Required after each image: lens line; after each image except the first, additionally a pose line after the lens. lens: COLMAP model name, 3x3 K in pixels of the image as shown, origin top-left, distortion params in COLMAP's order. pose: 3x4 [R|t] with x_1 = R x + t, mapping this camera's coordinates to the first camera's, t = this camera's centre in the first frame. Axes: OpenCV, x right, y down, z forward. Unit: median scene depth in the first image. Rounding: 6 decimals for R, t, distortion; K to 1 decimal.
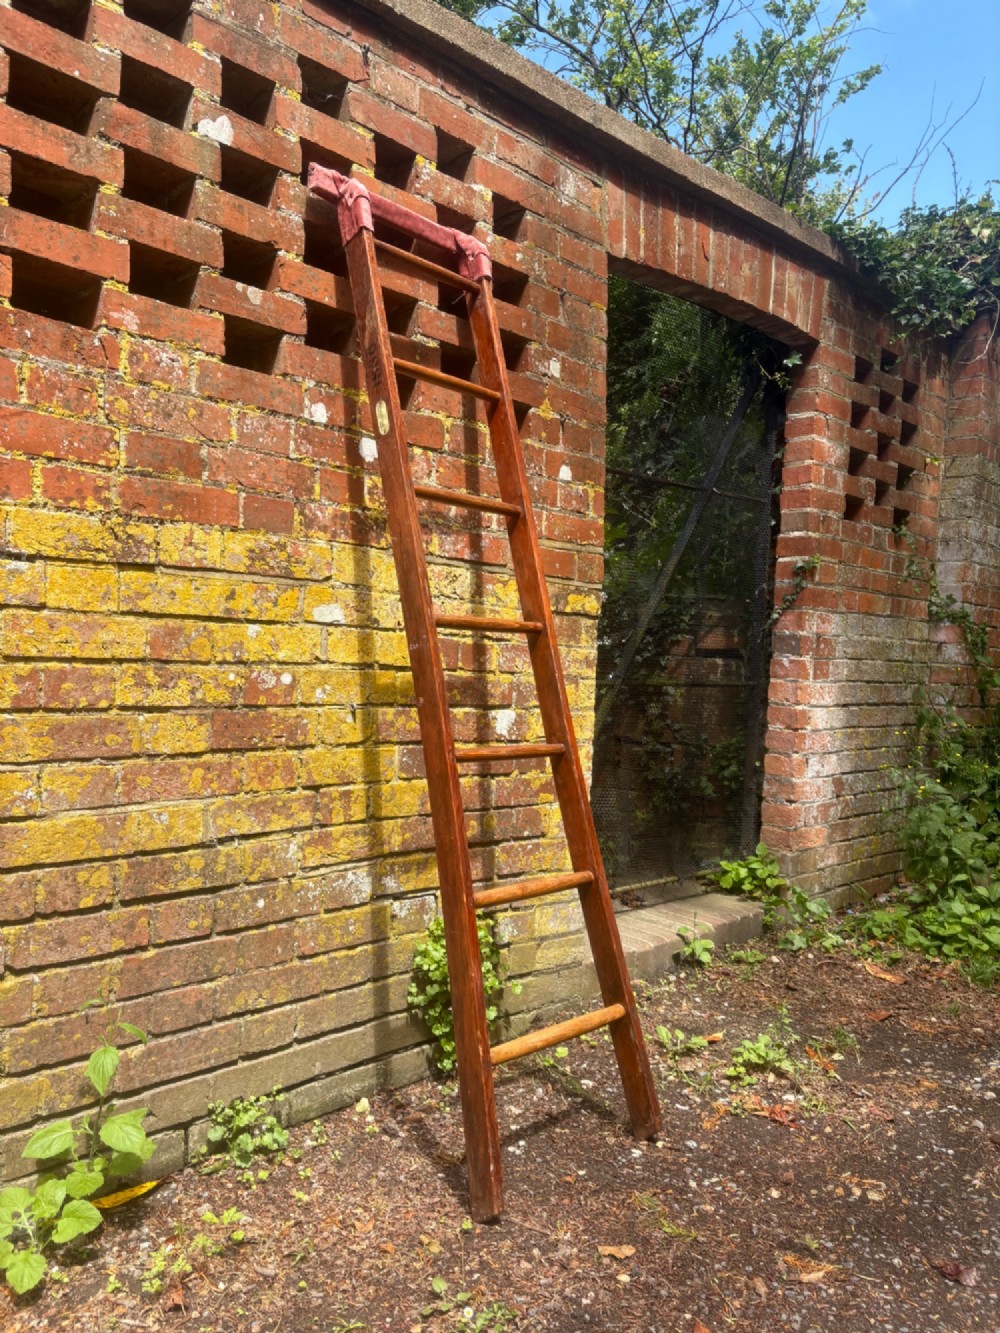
lens RADIAL K [[1002.3, 0, 495.6], [0, 1002.3, 670.7], [0, 0, 1]] dist [0.033697, -0.024990]
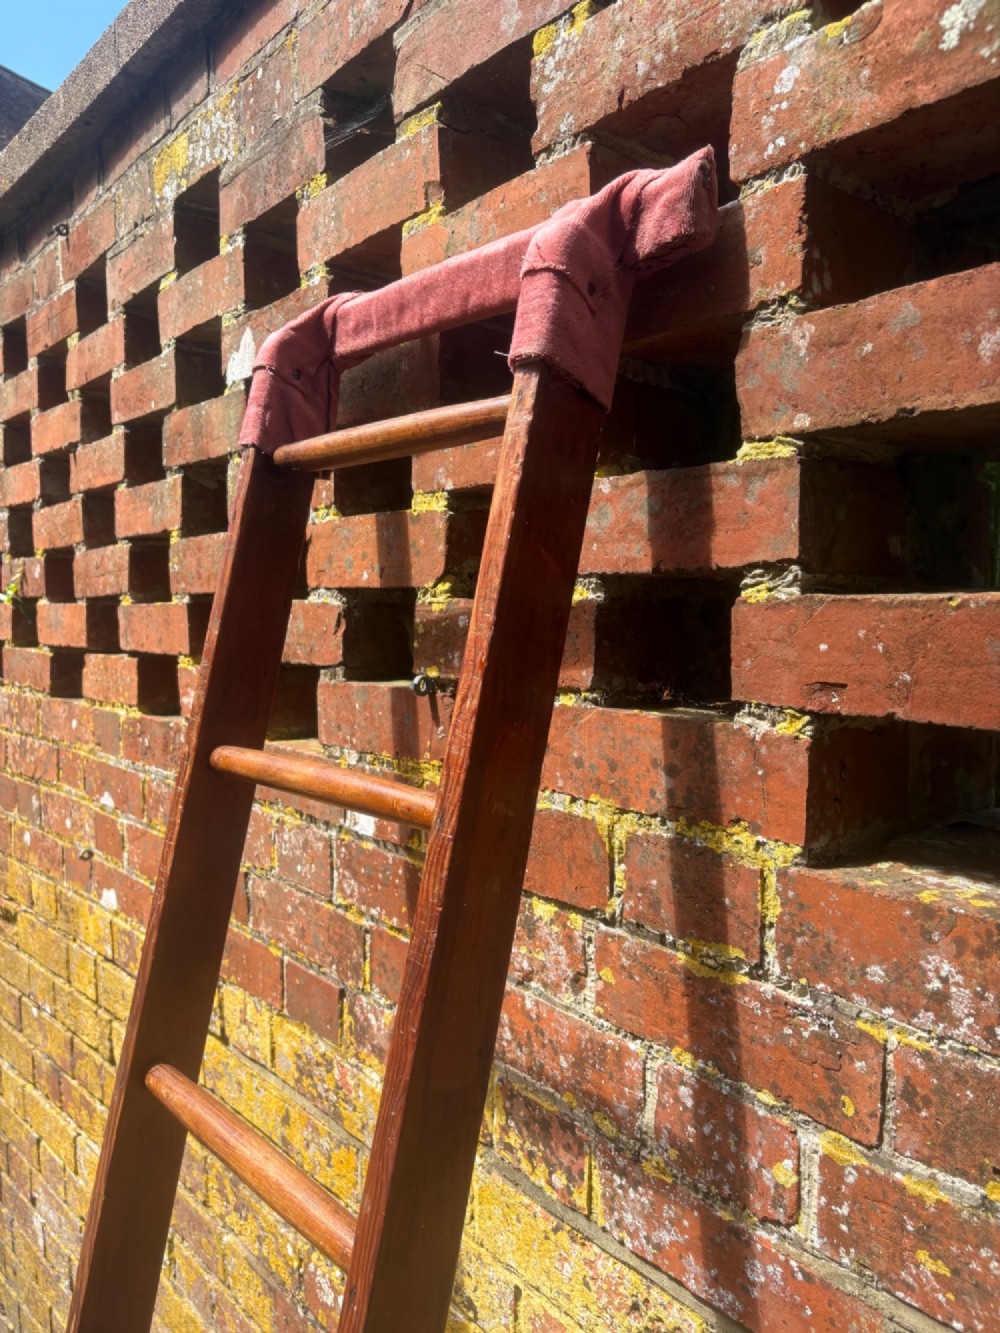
lens RADIAL K [[1002.3, 0, 501.0], [0, 1002.3, 674.0], [0, 0, 1]] dist [0.033697, -0.024990]
pose [[-0.094792, 0.063904, -0.993444, 0.292805], [0.021389, 0.997838, 0.062146, -0.353231], [0.995267, -0.015357, -0.095954, 1.113688]]
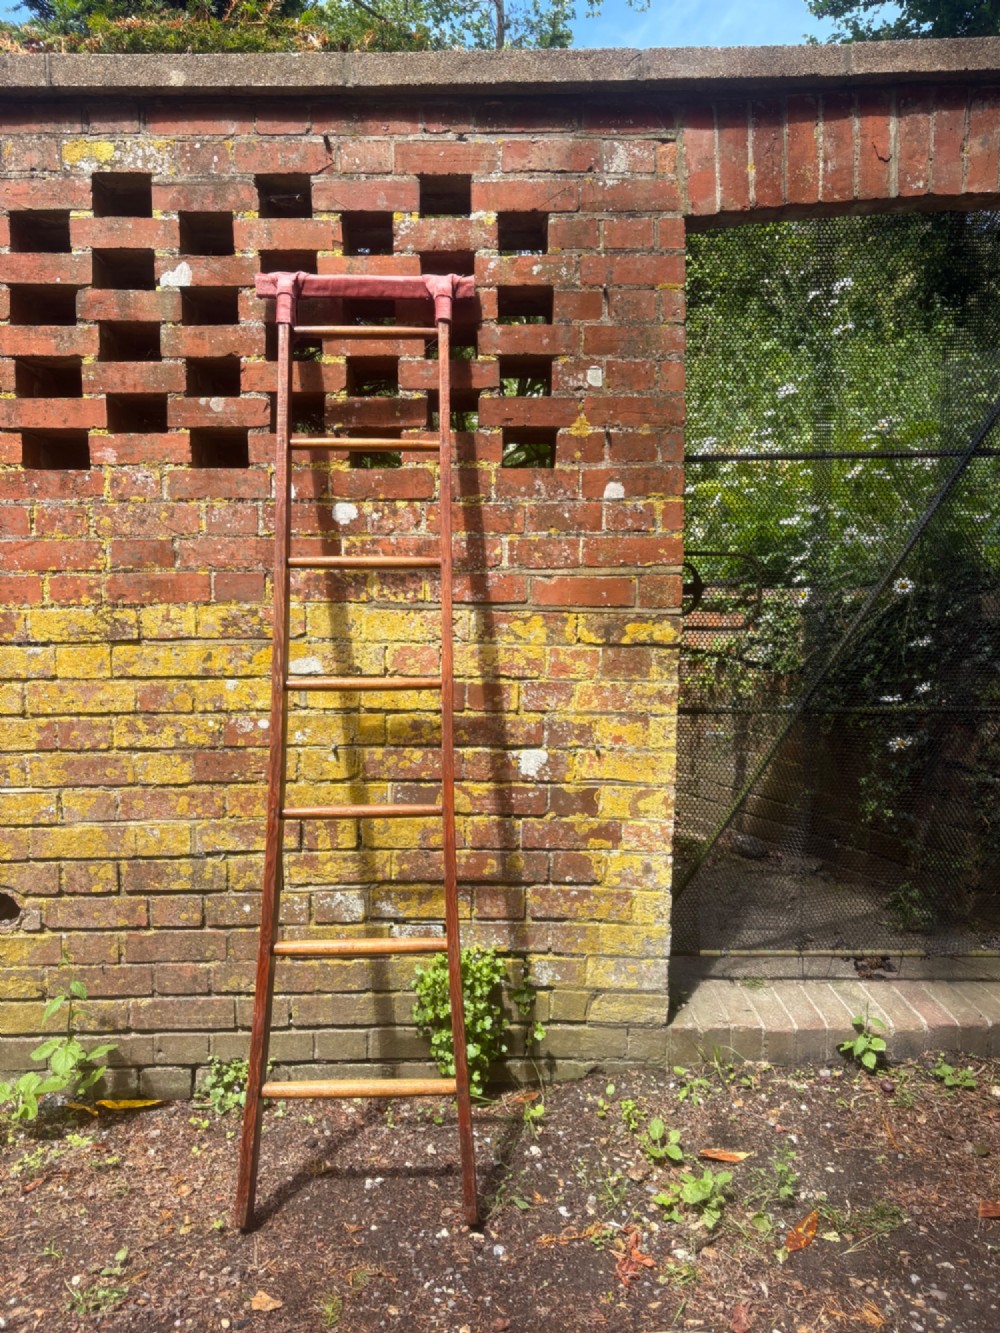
lens RADIAL K [[1002.3, 0, 502.6], [0, 1002.3, 667.3], [0, 0, 1]] dist [0.033697, -0.024990]
pose [[0.716727, 0.023581, -0.696955, 0.794842], [0.024018, 0.998000, 0.058466, -0.117796], [0.696940, -0.058644, 0.714728, 0.347768]]
